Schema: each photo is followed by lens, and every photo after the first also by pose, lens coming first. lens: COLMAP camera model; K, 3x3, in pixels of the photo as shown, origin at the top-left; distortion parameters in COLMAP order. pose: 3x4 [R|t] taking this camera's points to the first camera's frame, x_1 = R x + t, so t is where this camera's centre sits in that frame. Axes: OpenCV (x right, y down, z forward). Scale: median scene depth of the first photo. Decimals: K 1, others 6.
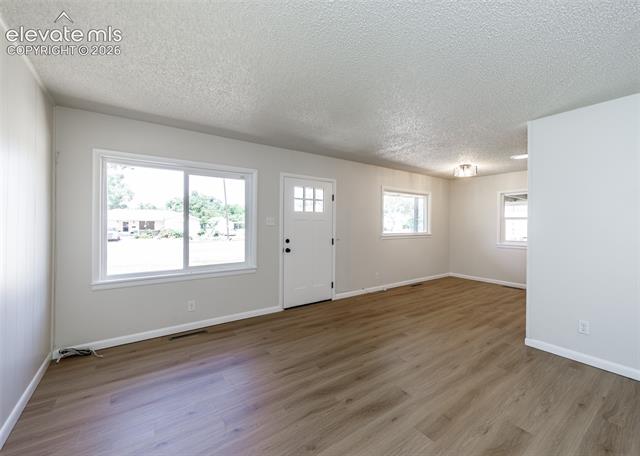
lens RADIAL K [[272.7, 0, 335.2], [0, 272.7, 223.1], [0, 0, 1]] dist [0.003880, 0.000029]
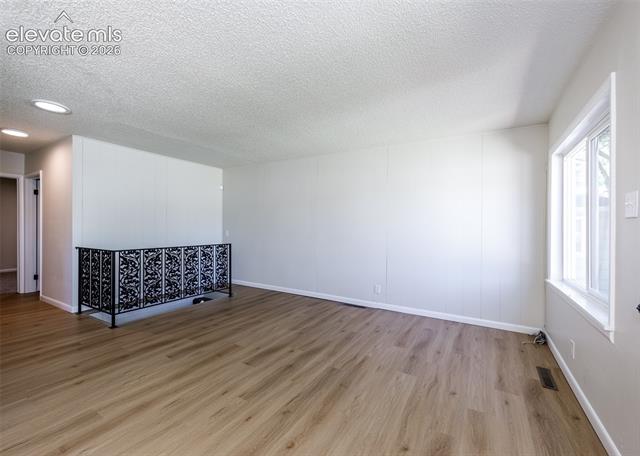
lens RADIAL K [[277.2, 0, 321.2], [0, 277.2, 225.4], [0, 0, 1]] dist [0.001196, 0.000002]
pose [[-0.919307, -0.015908, -0.393219, 0.335131], [-0.014289, 0.999873, -0.007045, 0.035471], [0.393281, -0.000858, -0.919418, 1.679618]]
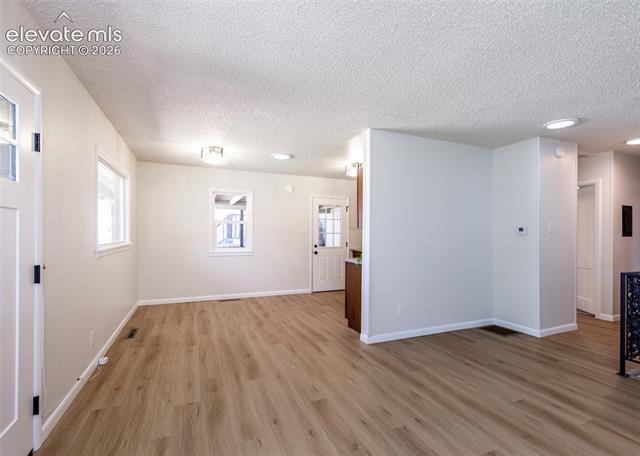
lens RADIAL K [[308.5, 0, 319.2], [0, 308.5, 234.2], [0, 0, 1]] dist [0.002662, -0.000237]
pose [[0.233028, -0.010411, 0.972414, -0.502066], [-0.006607, 0.999903, 0.012288, 0.018197], [-0.972448, -0.009288, 0.232936, 0.967843]]
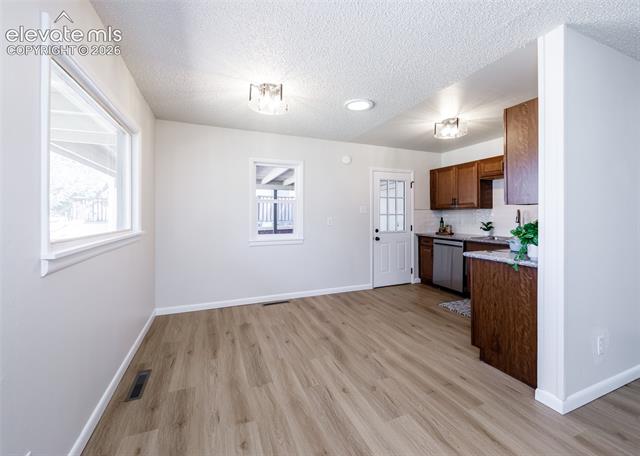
lens RADIAL K [[272.7, 0, 324.8], [0, 272.7, 211.4], [0, 0, 1]] dist [0.003880, 0.000029]
pose [[0.232015, 0.004312, 0.972703, 0.034001], [0.002644, 0.999984, -0.005064, 0.026227], [-0.972709, 0.003747, 0.232000, 1.435920]]
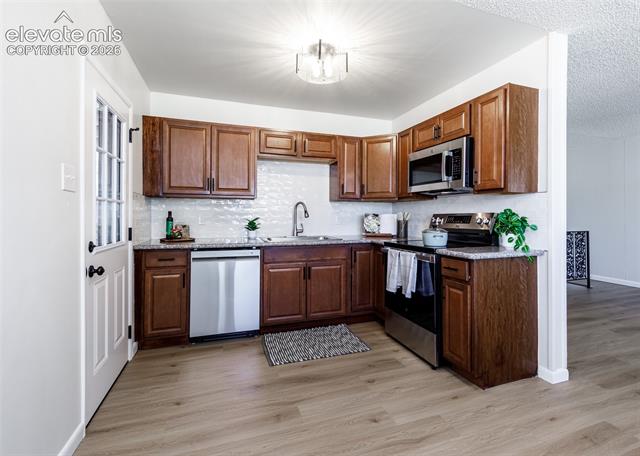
lens RADIAL K [[300.2, 0, 326.3], [0, 300.2, 213.6], [0, 0, 1]] dist [0.002142, -0.000374]
pose [[-0.955713, -0.006689, 0.294225, 1.097867], [-0.008660, 0.999948, -0.005397, 0.067393], [-0.294174, -0.007706, -0.955721, 1.959008]]
